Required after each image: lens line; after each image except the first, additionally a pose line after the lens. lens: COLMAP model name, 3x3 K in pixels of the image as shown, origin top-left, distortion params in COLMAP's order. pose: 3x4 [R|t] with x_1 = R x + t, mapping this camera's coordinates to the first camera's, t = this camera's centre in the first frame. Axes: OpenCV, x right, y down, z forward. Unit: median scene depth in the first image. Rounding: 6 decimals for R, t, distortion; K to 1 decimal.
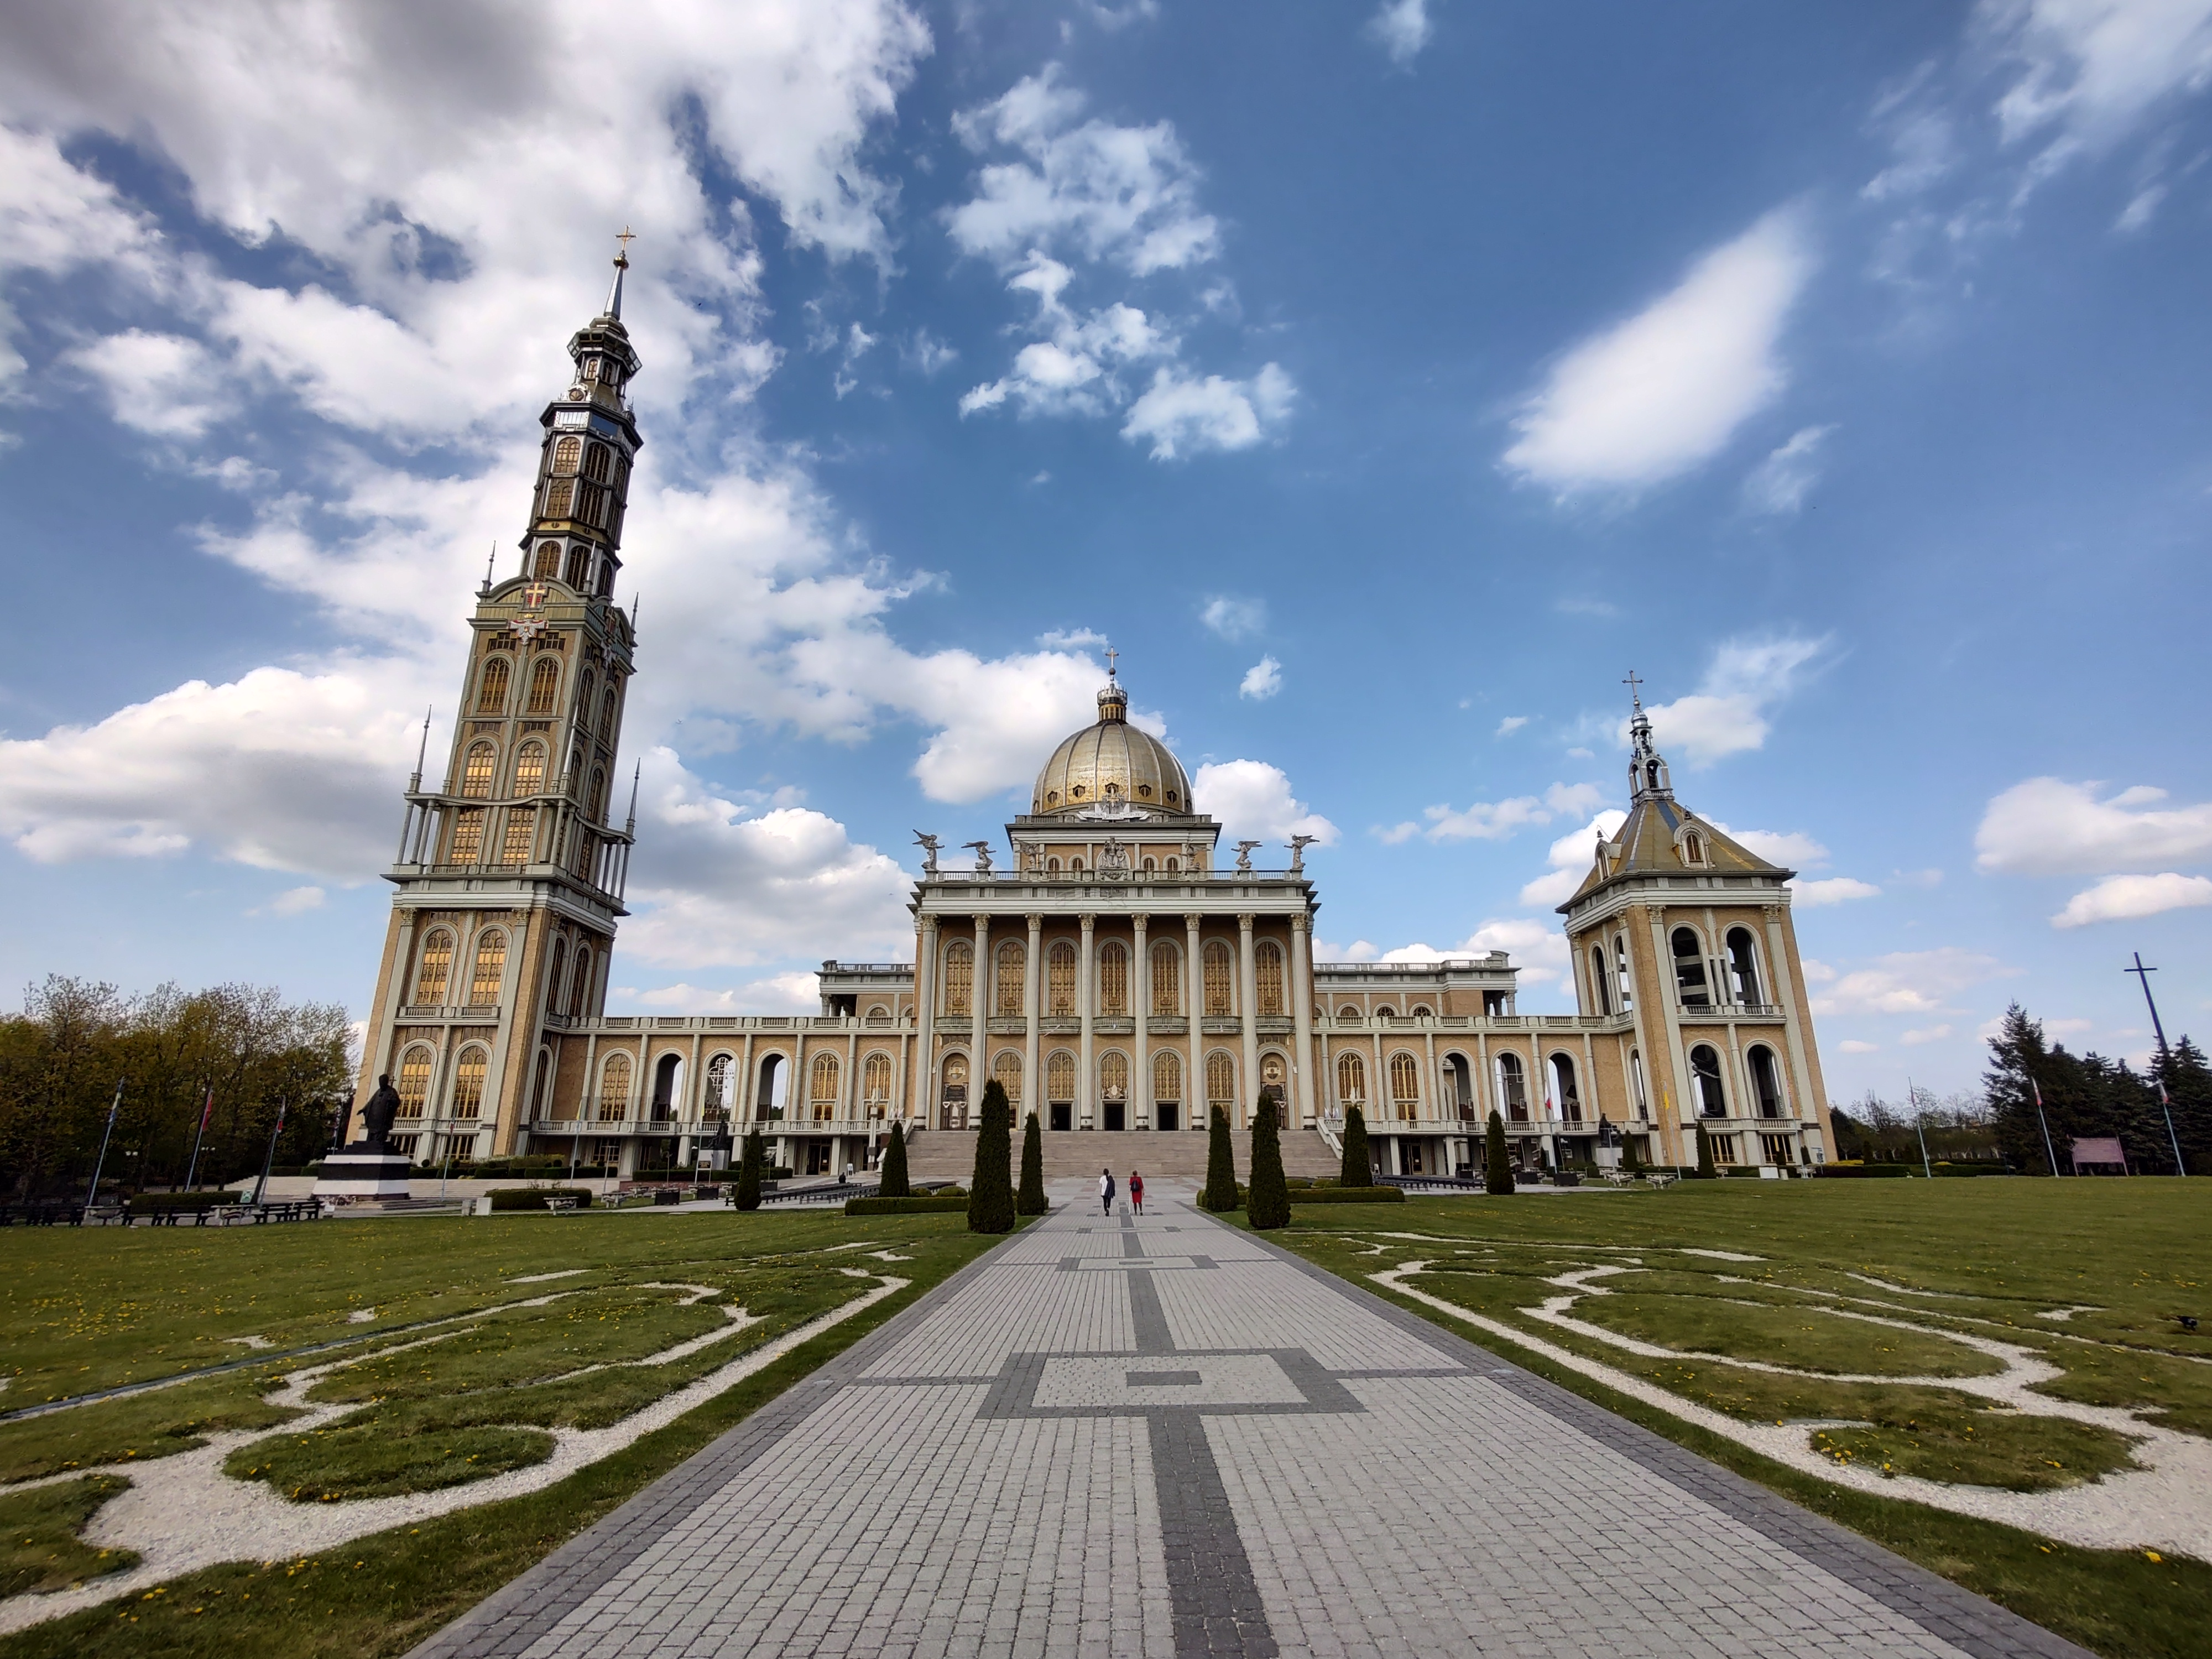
lens RADIAL K [[1057.9, 0, 1105.3], [0, 1057.9, 843.9], [0, 0, 1]] dist [-0.004796, 0.000145]
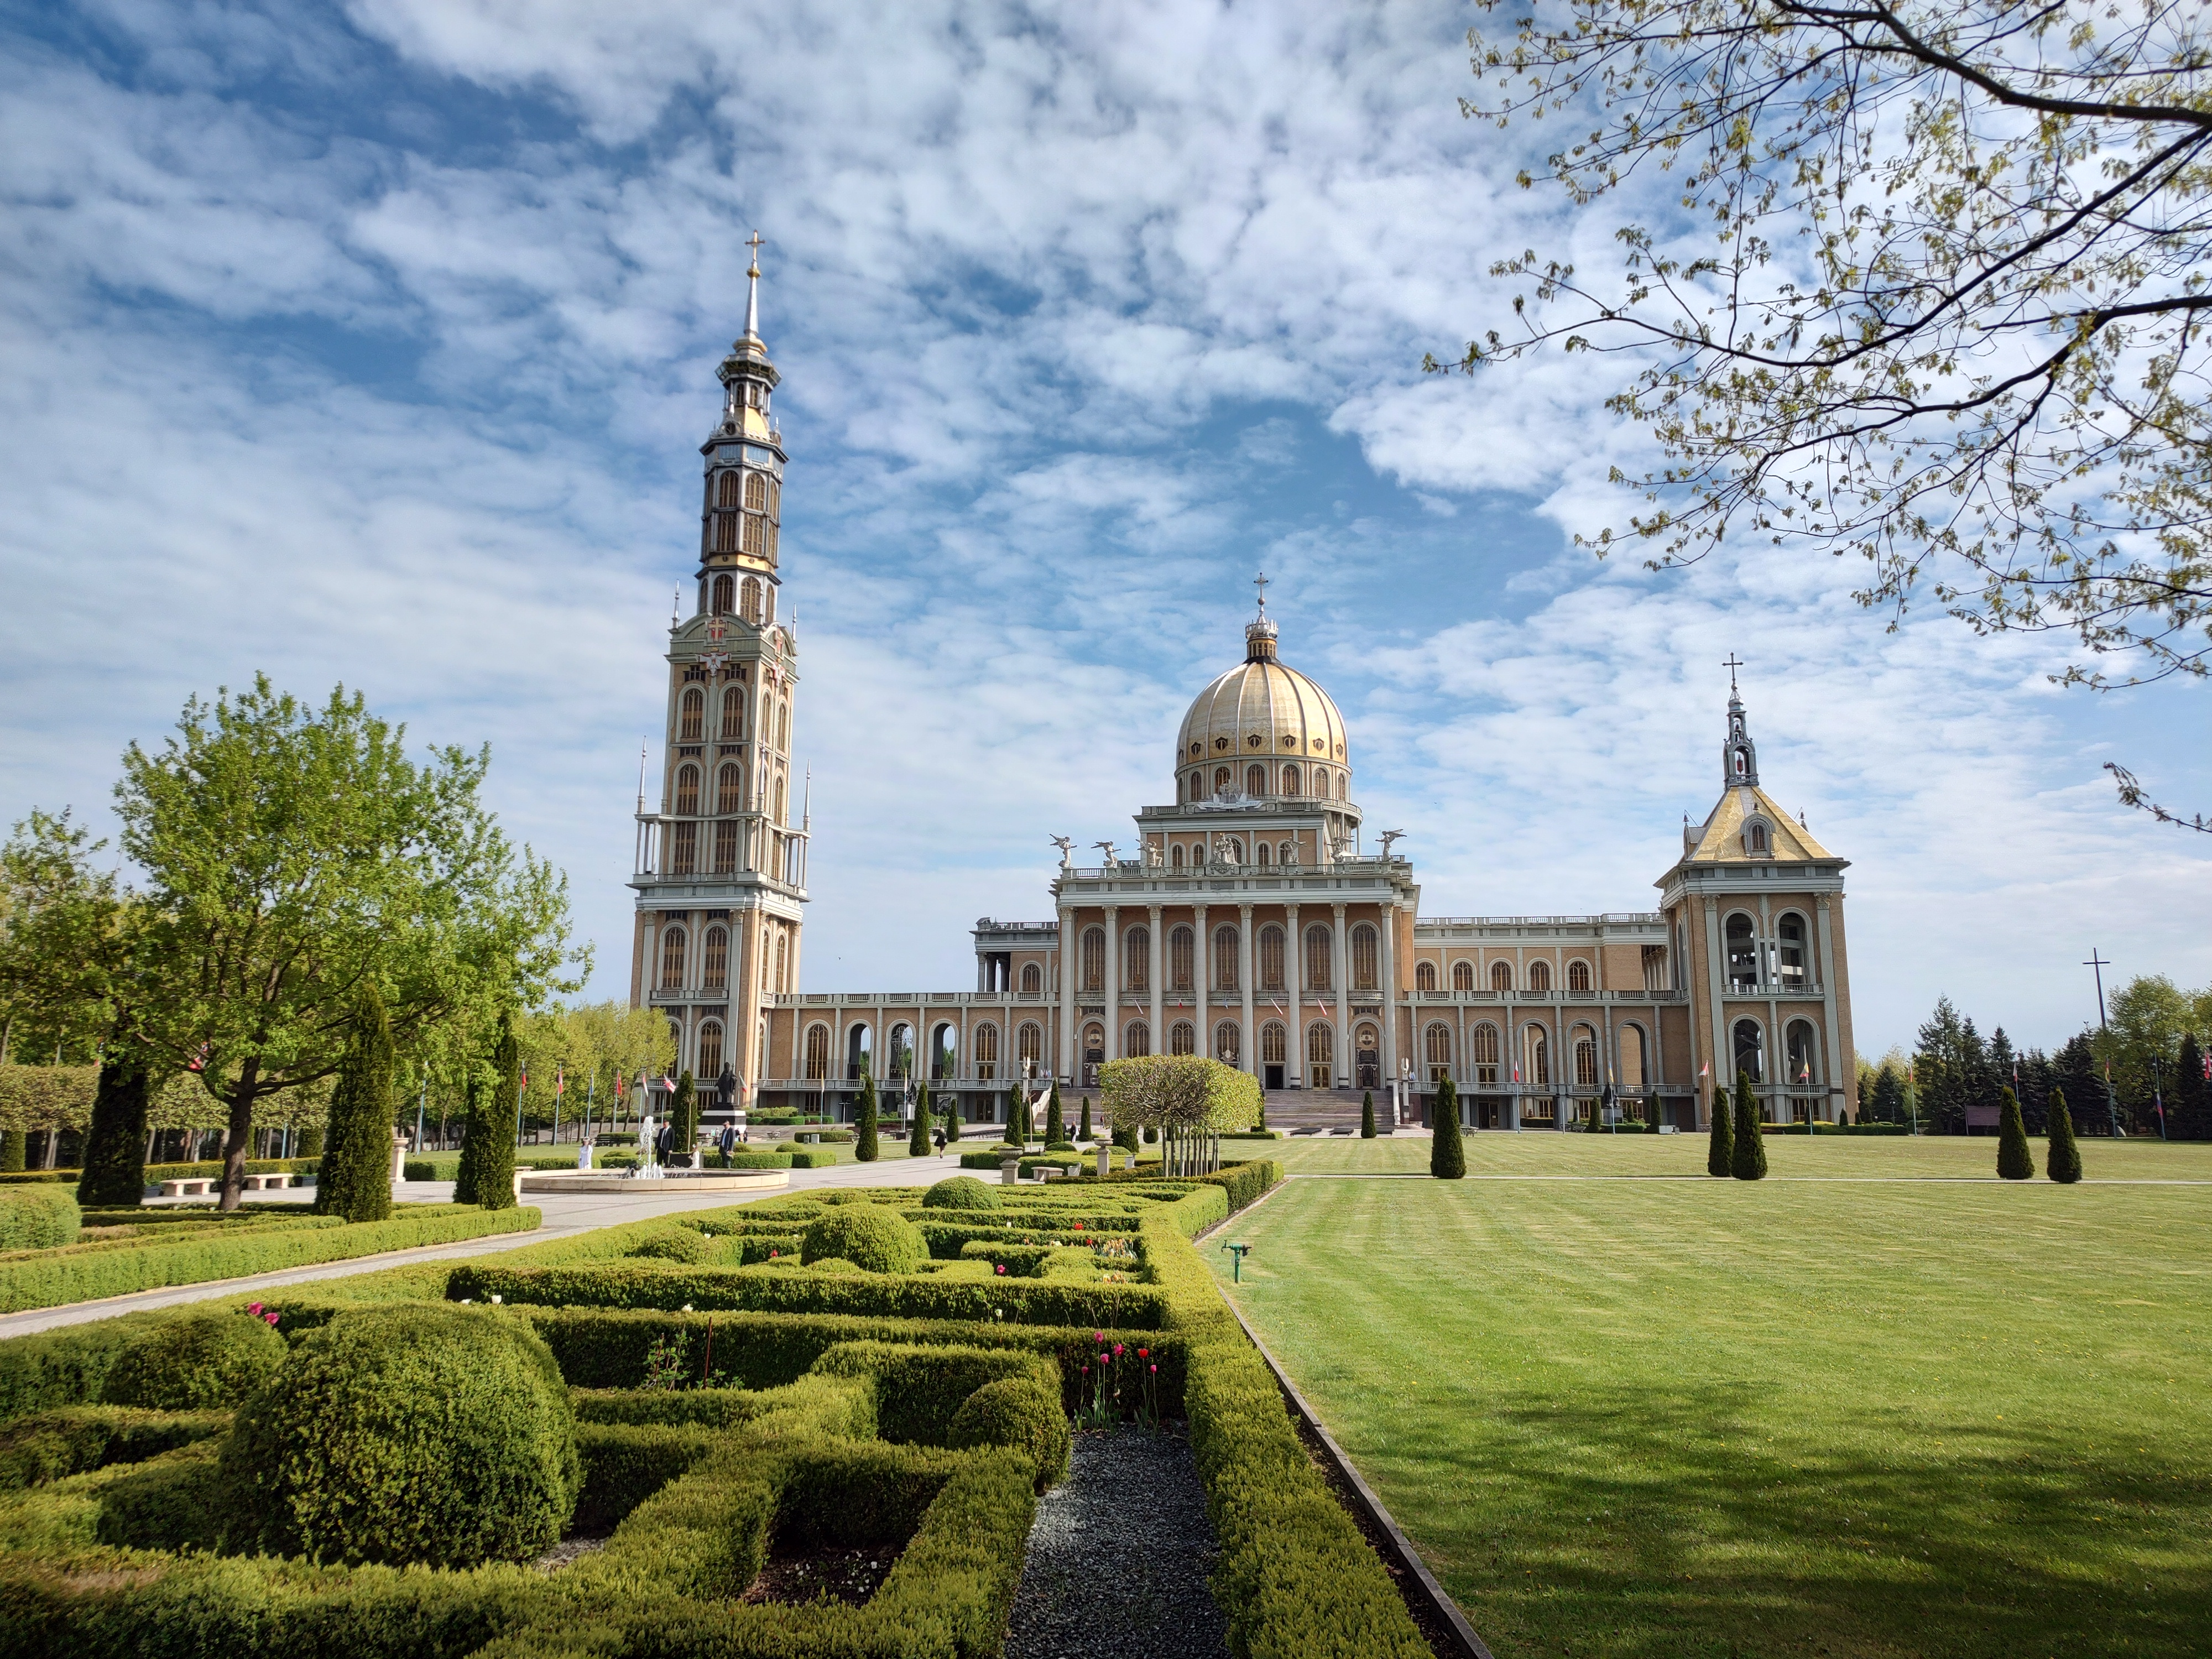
lens RADIAL K [[1542.2, 0, 1110.7], [0, 1542.2, 830.2], [0, 0, 1]] dist [0.108409, -0.196615]
pose [[0.986298, -0.022446, -0.163442, 0.162312], [0.040776, 0.993131, 0.109673, -0.201861], [0.159857, -0.114835, 0.980438, -0.655170]]
